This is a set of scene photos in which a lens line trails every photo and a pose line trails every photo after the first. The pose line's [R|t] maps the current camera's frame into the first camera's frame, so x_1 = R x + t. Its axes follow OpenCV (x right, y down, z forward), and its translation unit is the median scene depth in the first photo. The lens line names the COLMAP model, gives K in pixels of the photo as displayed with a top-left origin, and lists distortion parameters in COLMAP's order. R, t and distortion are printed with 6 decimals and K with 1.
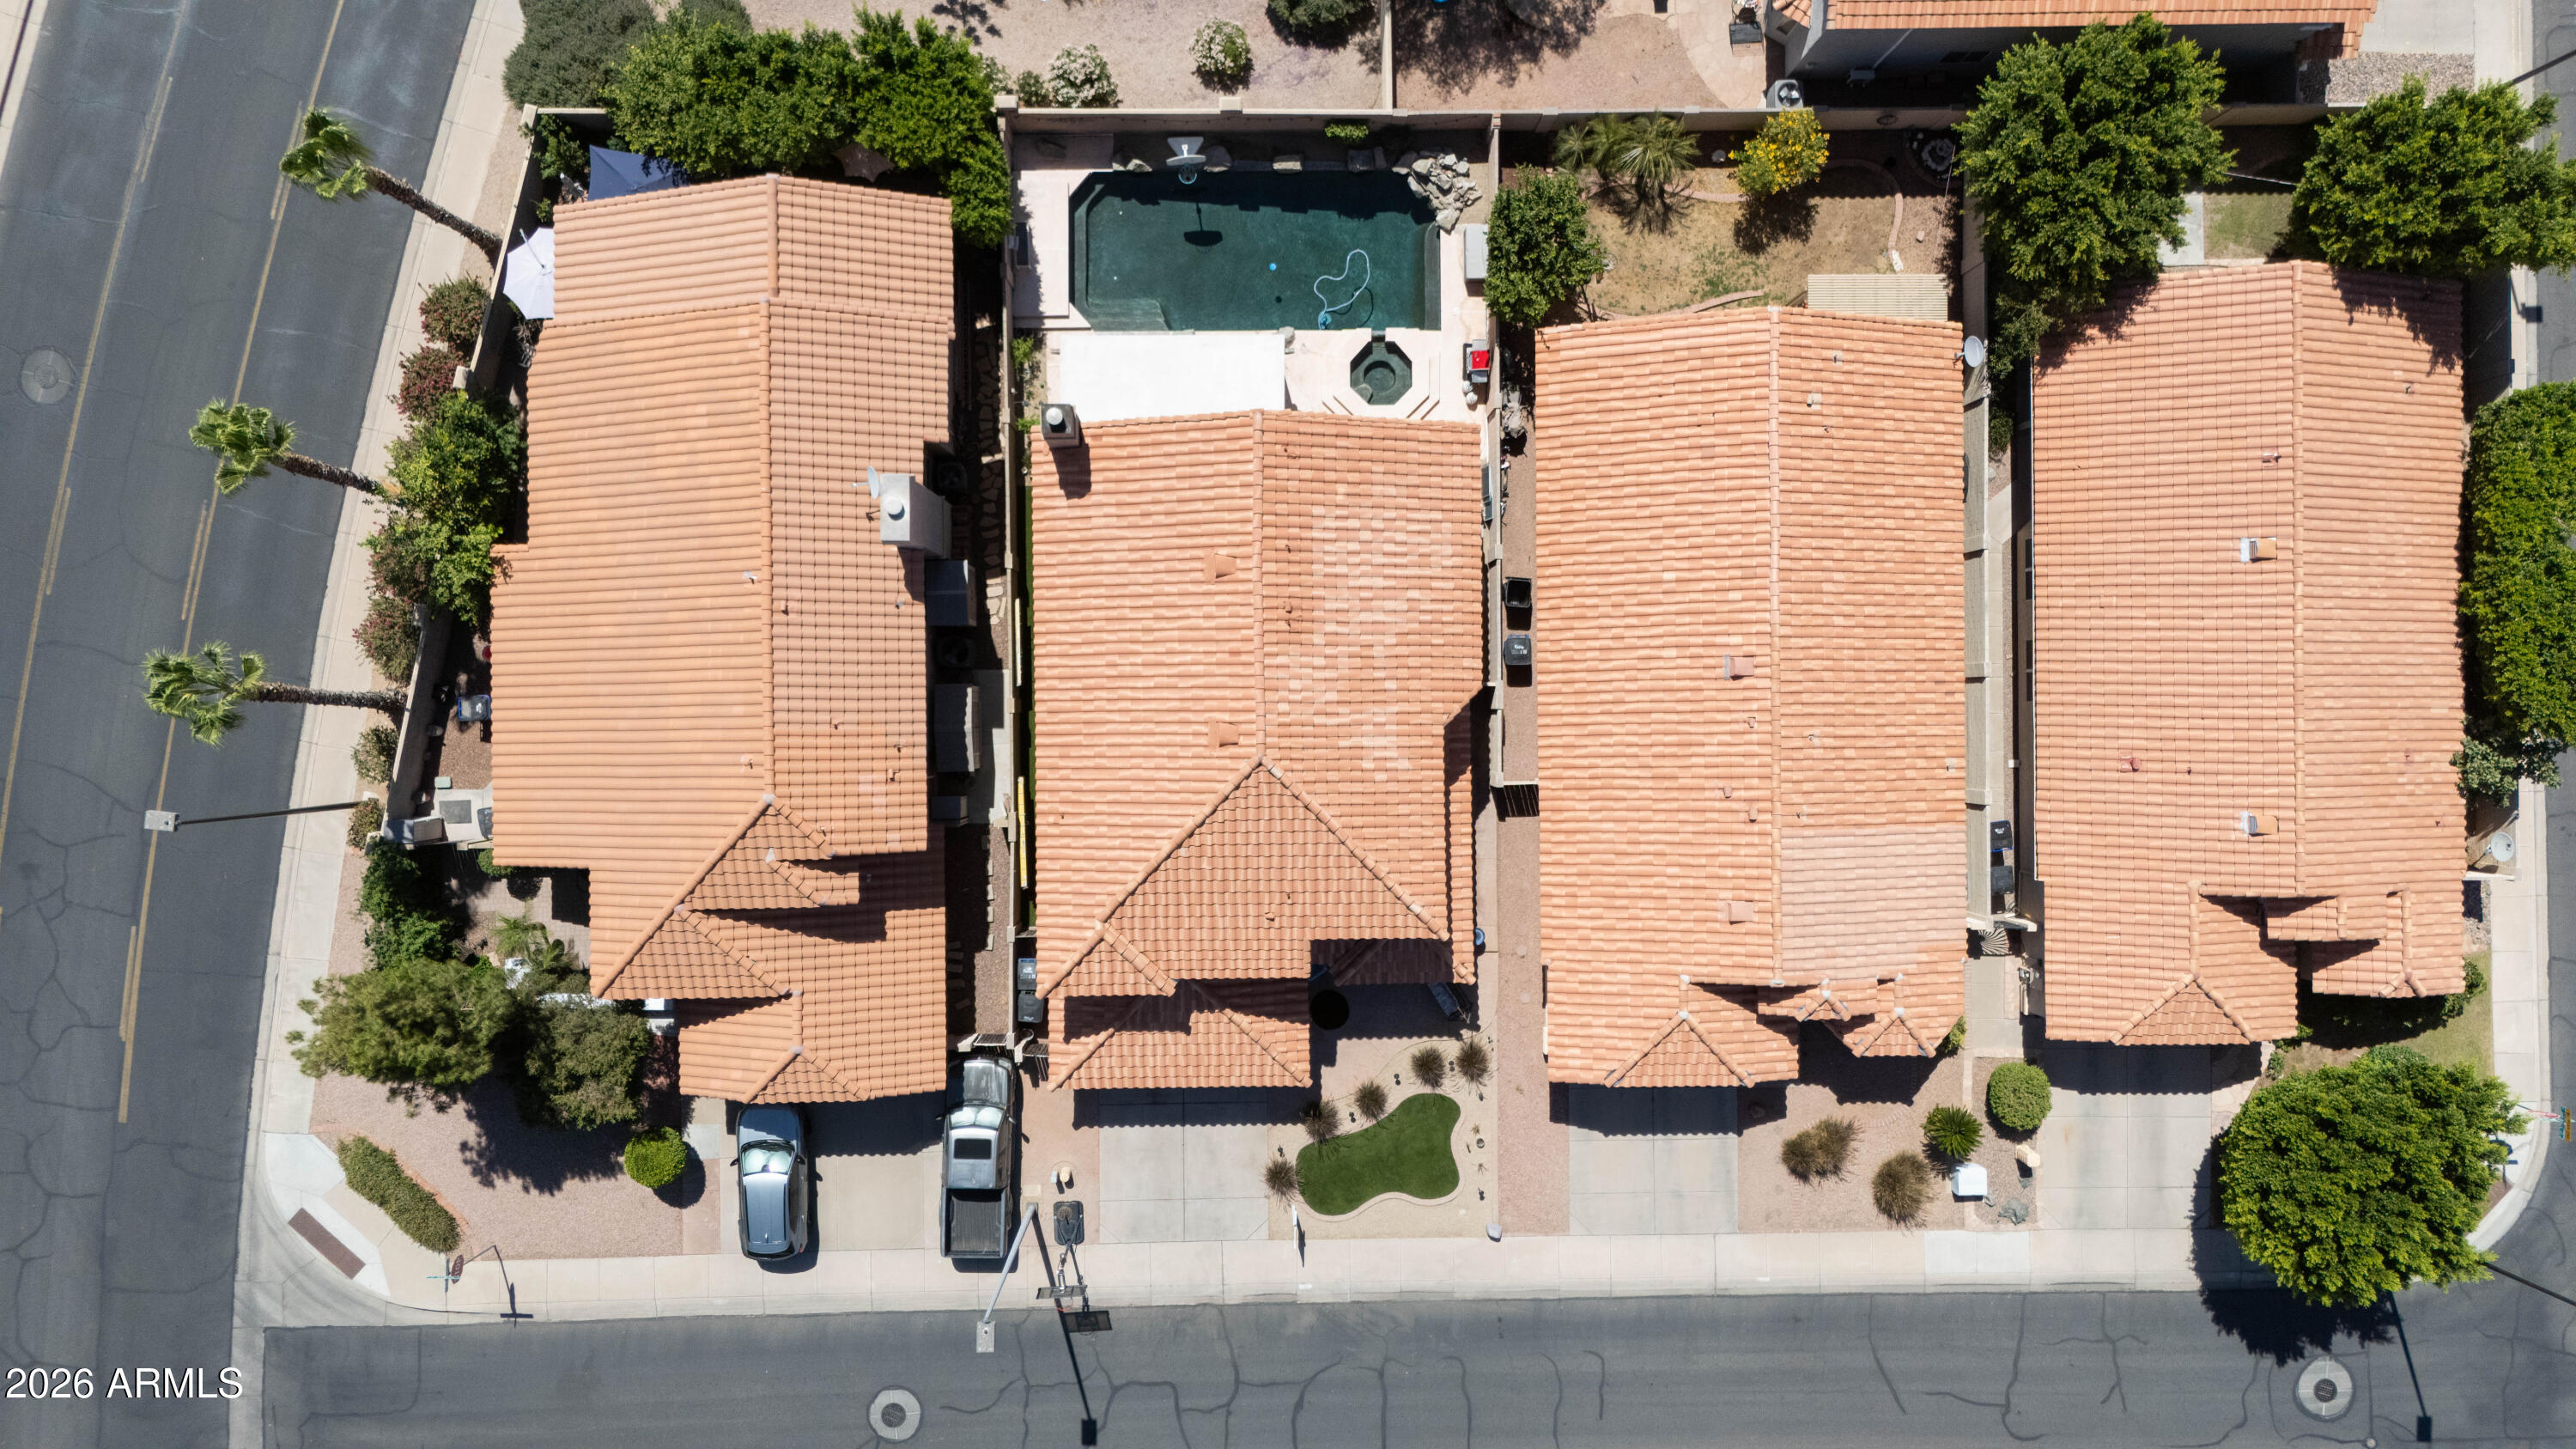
lens RADIAL K [[1903.8, 0, 1308.5], [0, 1903.8, 728.6], [0, 0, 1]] dist [0.113417, -0.195830]
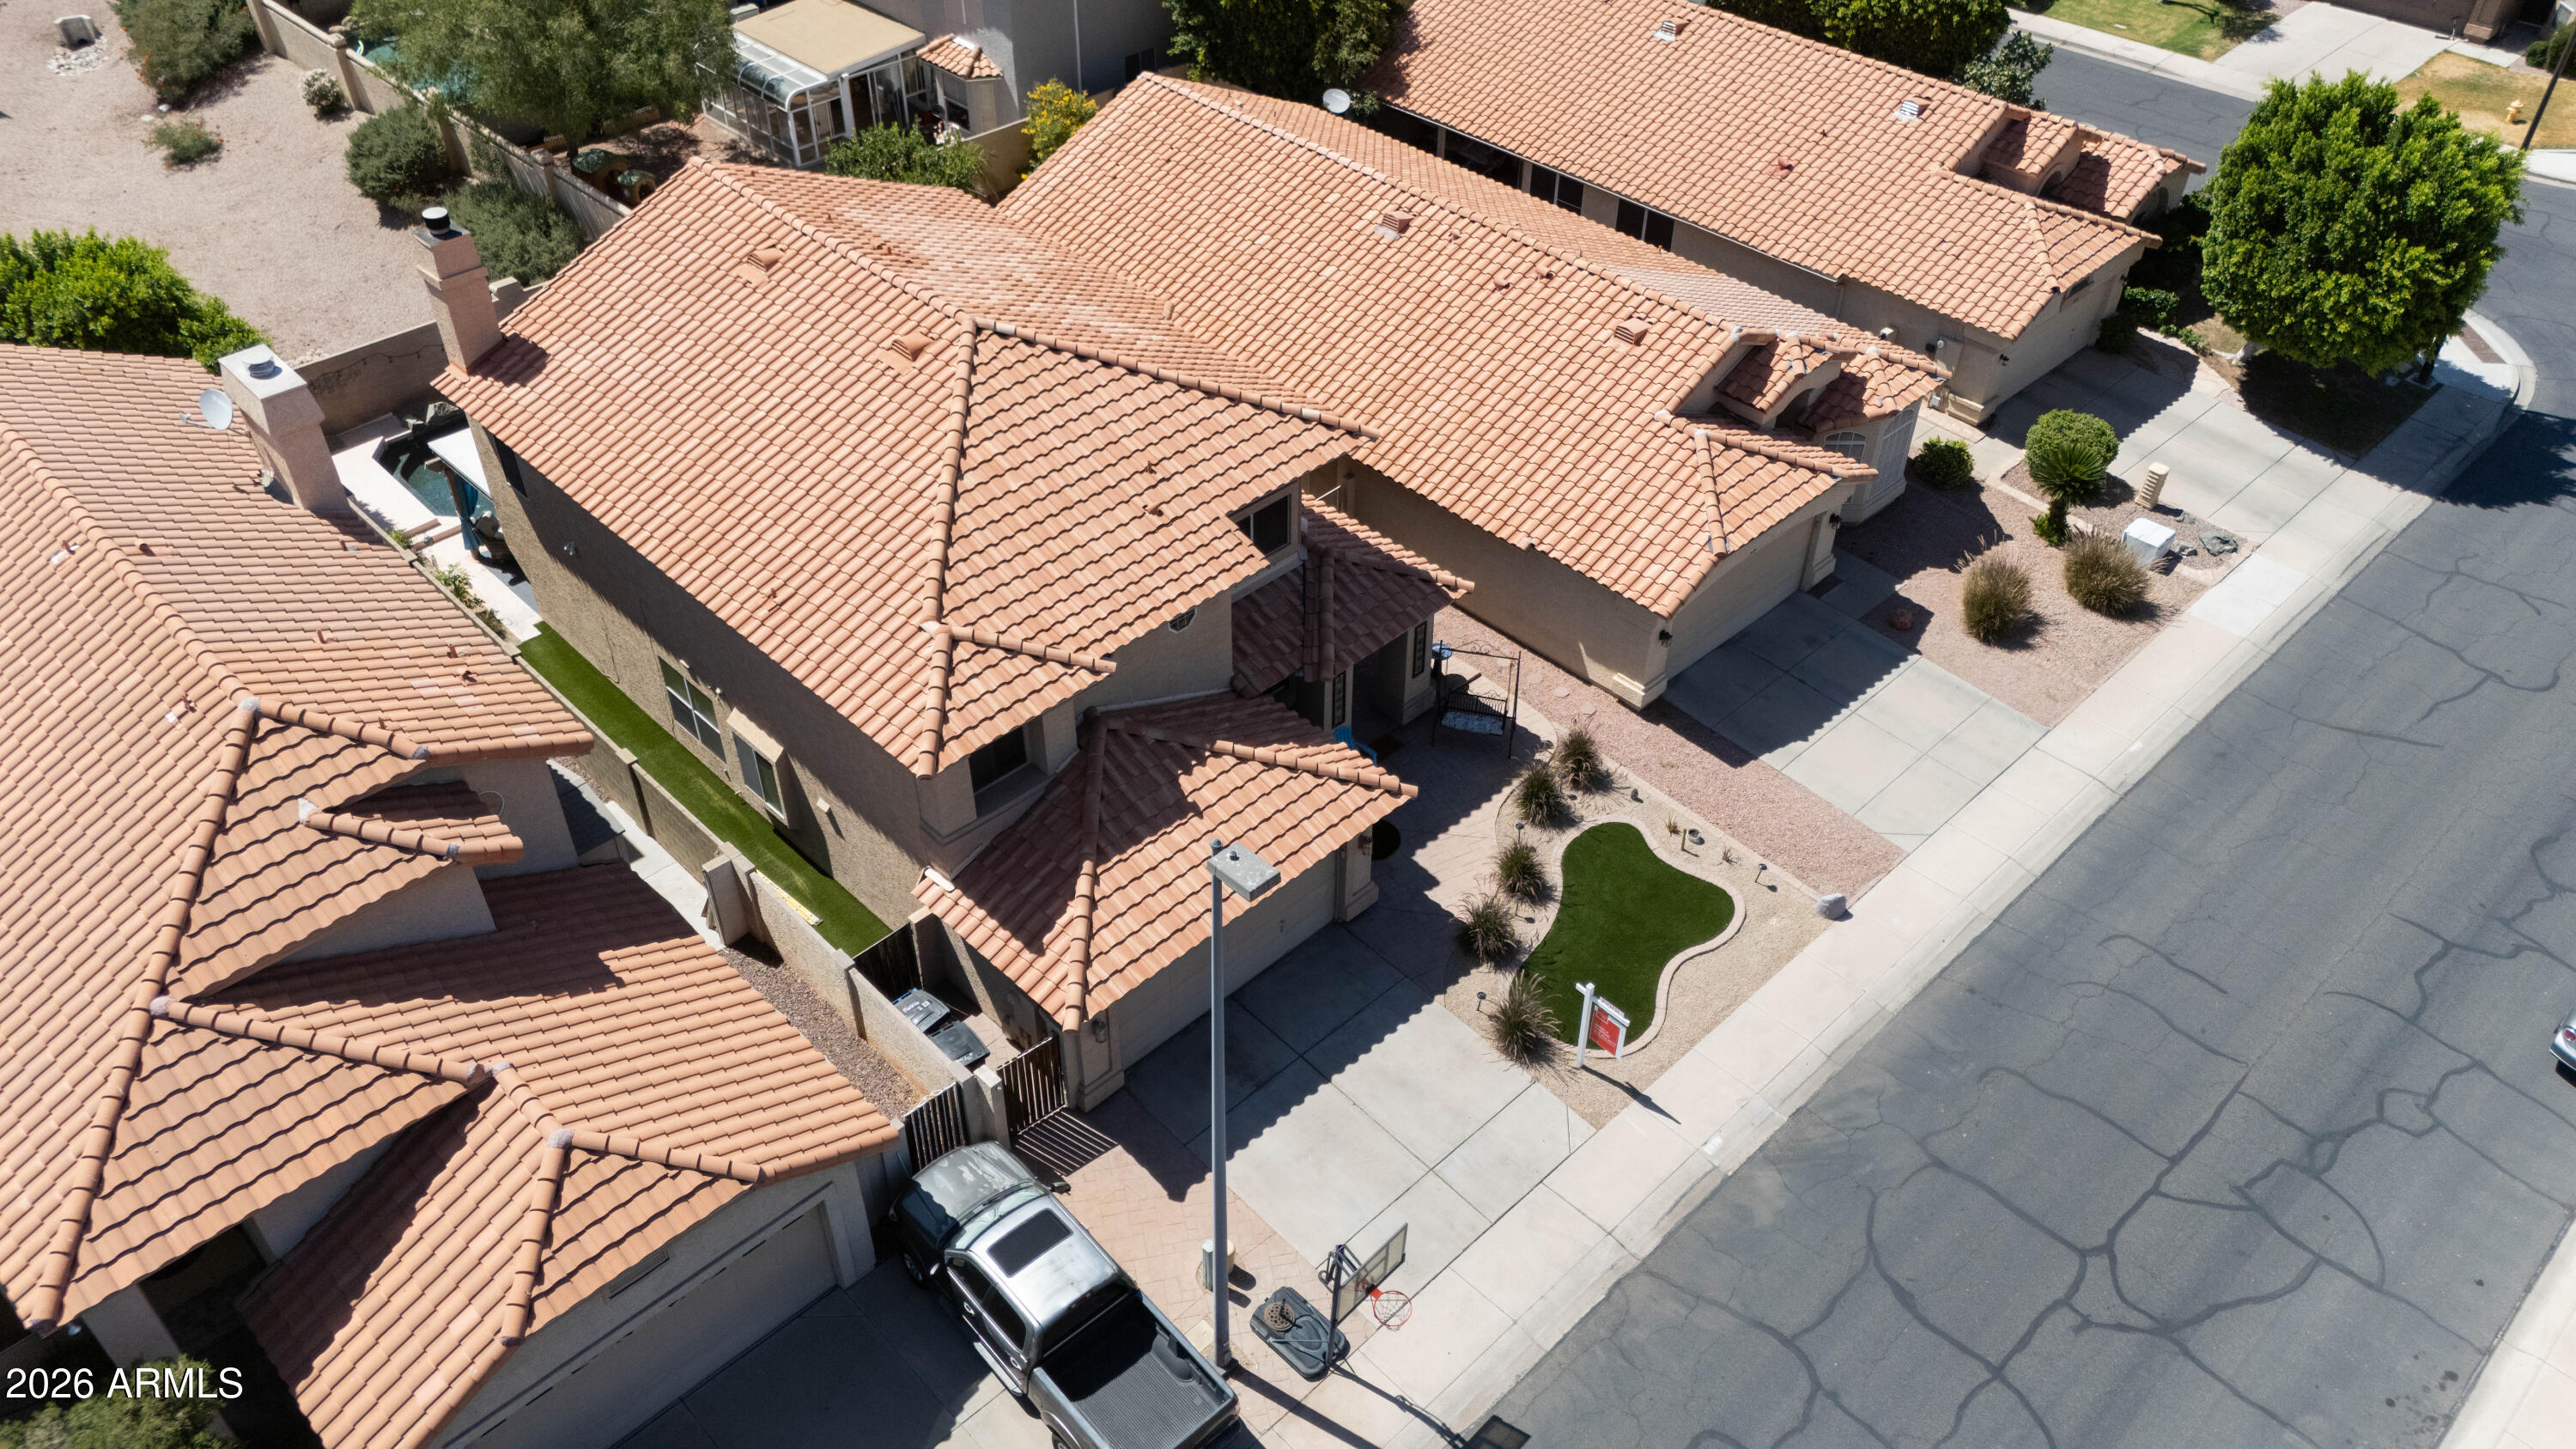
lens RADIAL K [[1887.8, 0, 1288.0], [0, 1887.8, 724.5], [0, 0, 1]] dist [0.067060, -0.070754]
pose [[0.722122, -0.465651, 0.511575, -0.303736], [0.691567, 0.468217, -0.550007, 0.452564], [0.016583, 0.750961, 0.660139, 0.585900]]
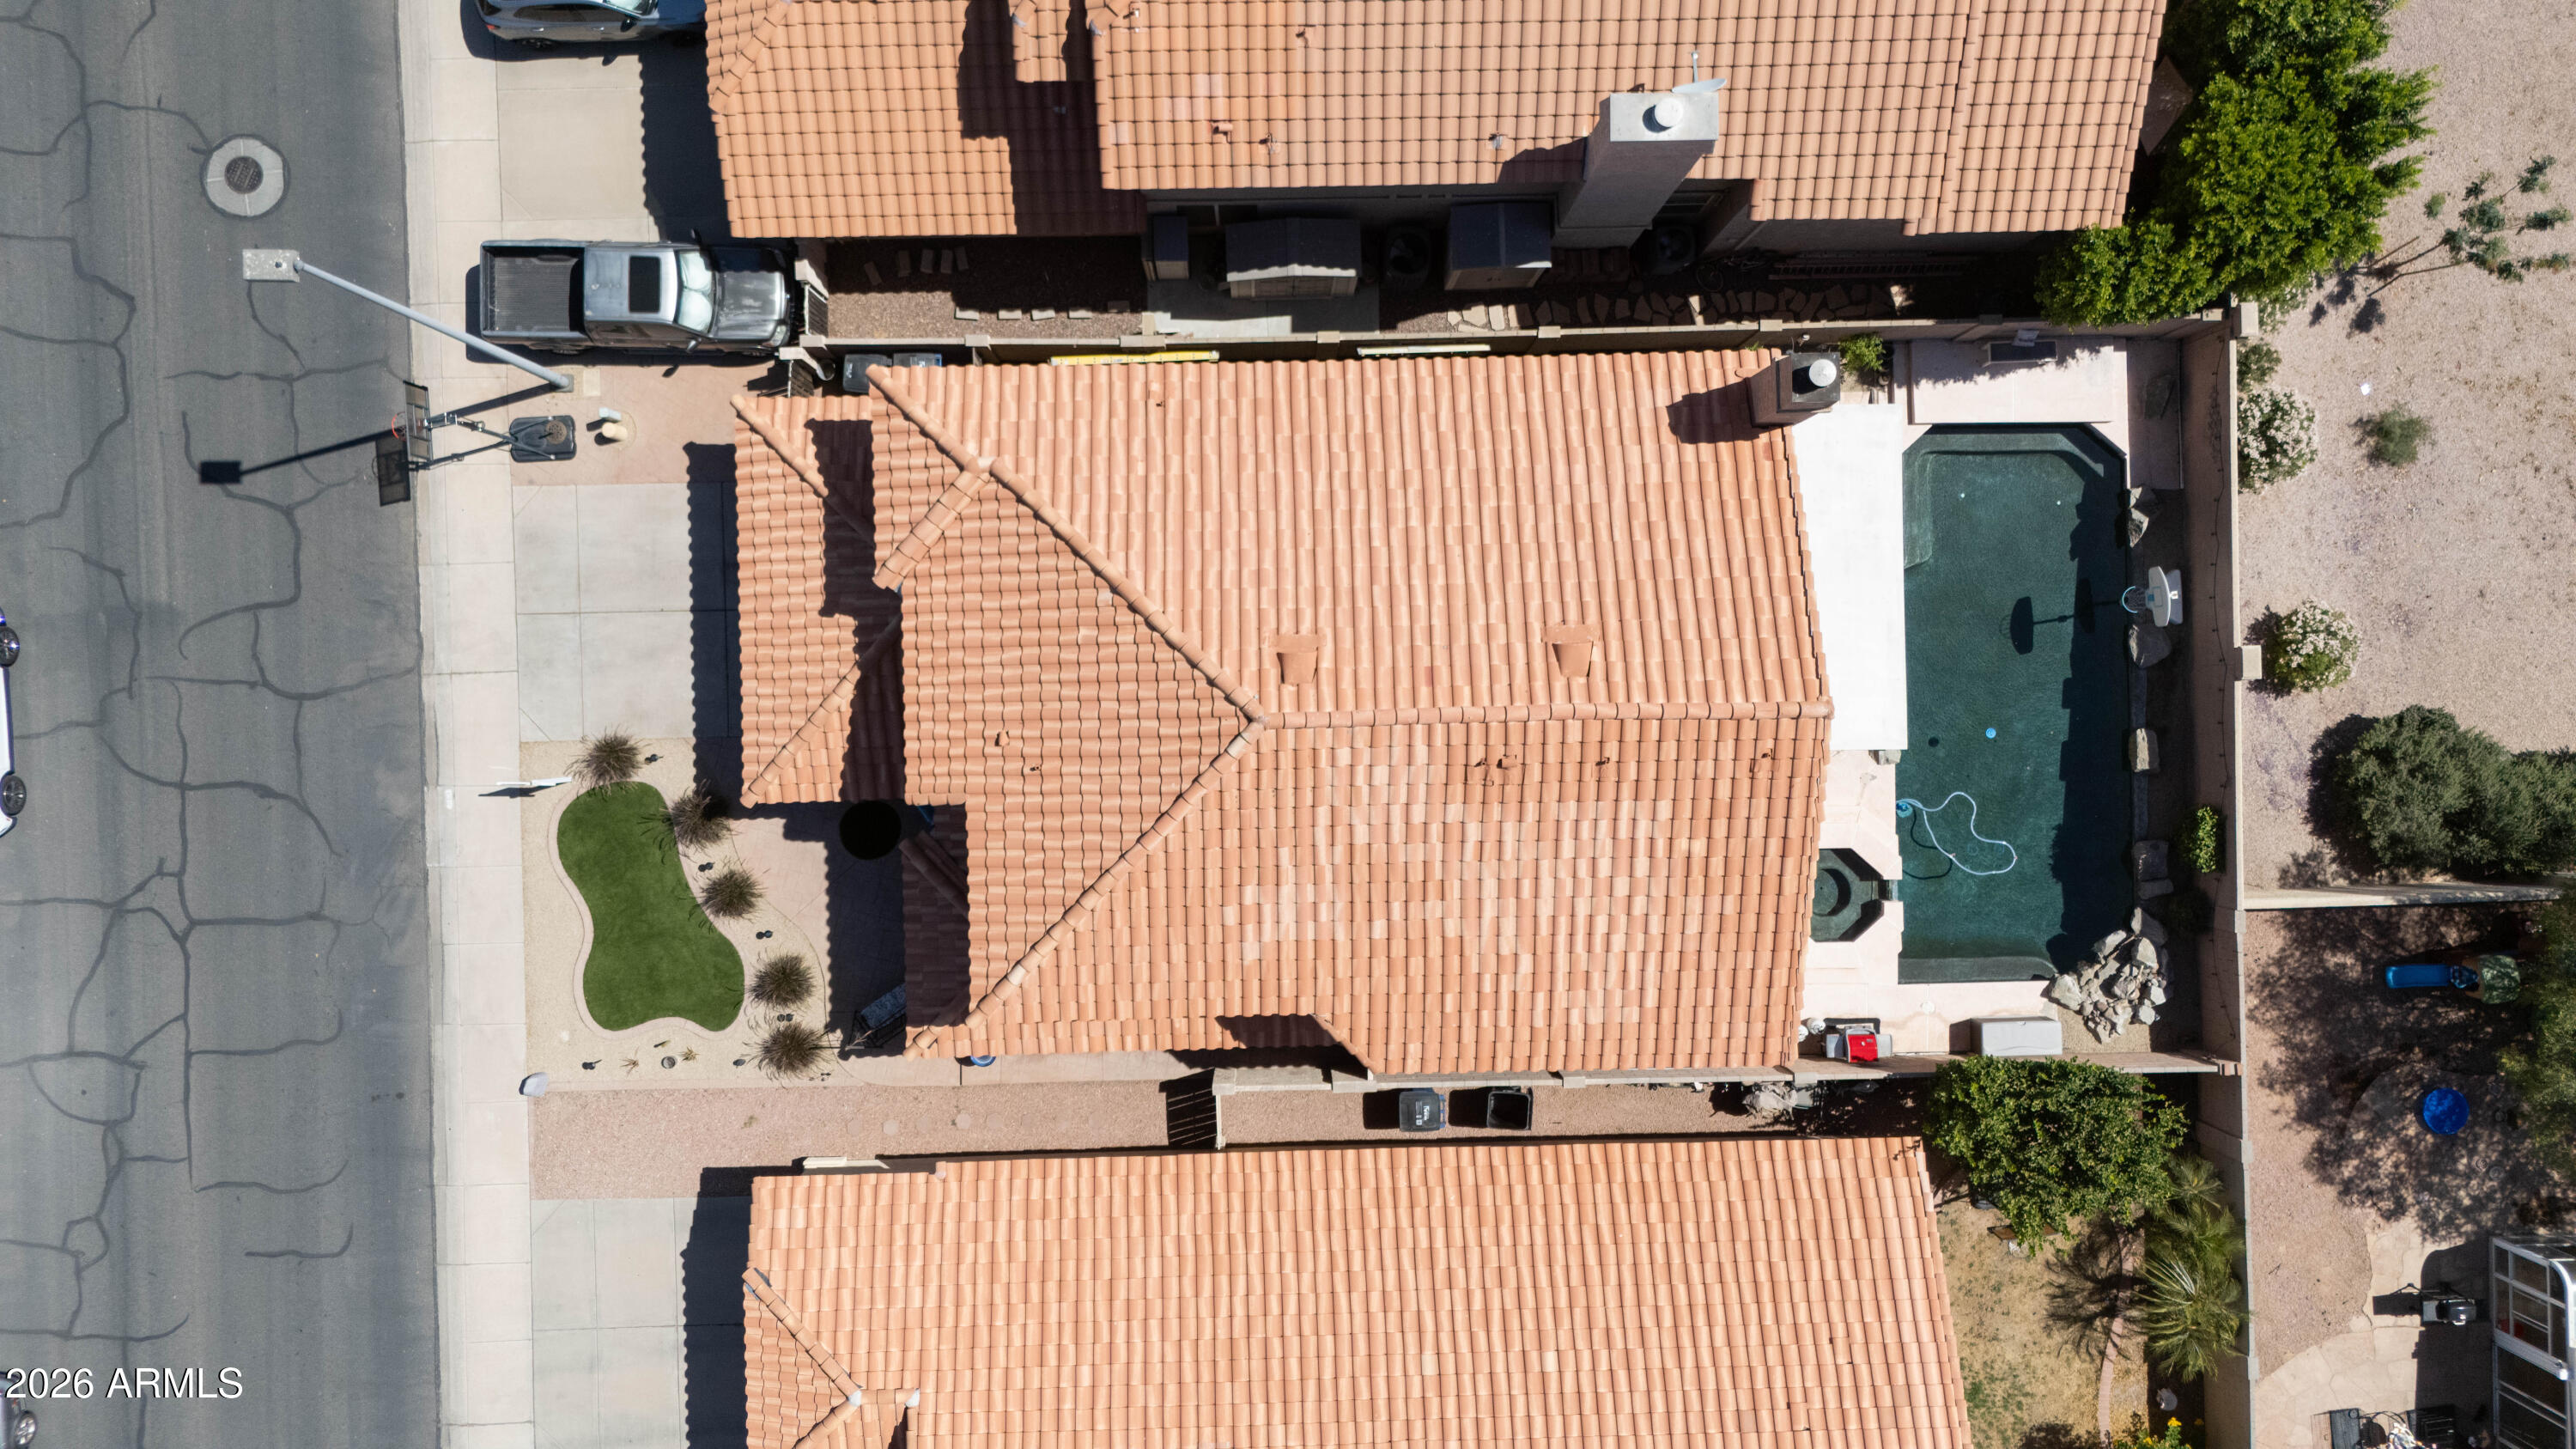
lens RADIAL K [[1887.8, 0, 1288.0], [0, 1887.8, 724.5], [0, 0, 1]] dist [0.067060, -0.070754]
pose [[0.013154, 0.999684, -0.021419, -0.009538], [-0.999662, 0.012668, -0.022701, 0.017836], [-0.022422, 0.021711, 0.999513, 0.348346]]
